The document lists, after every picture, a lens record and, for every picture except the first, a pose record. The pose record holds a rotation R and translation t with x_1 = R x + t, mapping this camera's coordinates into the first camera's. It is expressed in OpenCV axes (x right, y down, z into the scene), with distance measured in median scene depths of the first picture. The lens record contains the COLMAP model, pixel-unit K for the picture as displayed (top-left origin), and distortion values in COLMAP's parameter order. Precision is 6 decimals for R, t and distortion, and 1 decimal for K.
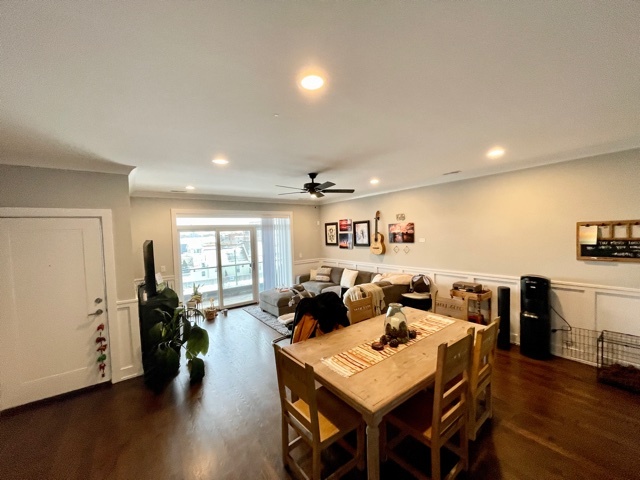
lens RADIAL K [[255.4, 0, 315.8], [0, 255.4, 242.5], [0, 0, 1]] dist [-0.006730, -0.000542]
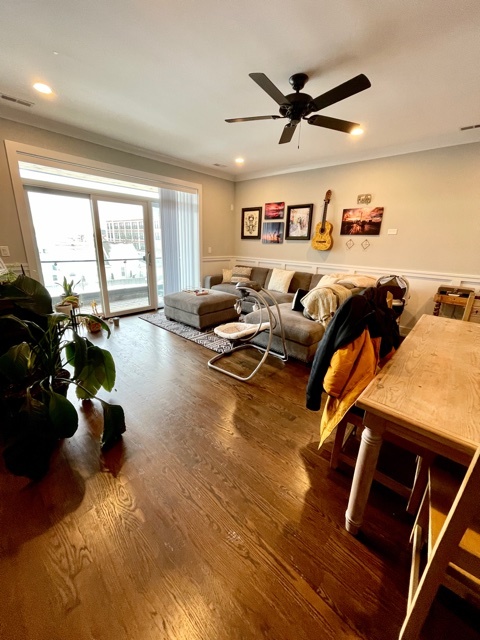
lens RADIAL K [[255.4, 0, 237.2], [0, 255.4, 317.2], [0, 0, 1]] dist [-0.006730, -0.000542]
pose [[0.978112, 0.004224, 0.208035, -0.269528], [-0.055832, 0.968459, 0.242838, 0.109695], [-0.200447, -0.249138, 0.947497, 0.408916]]
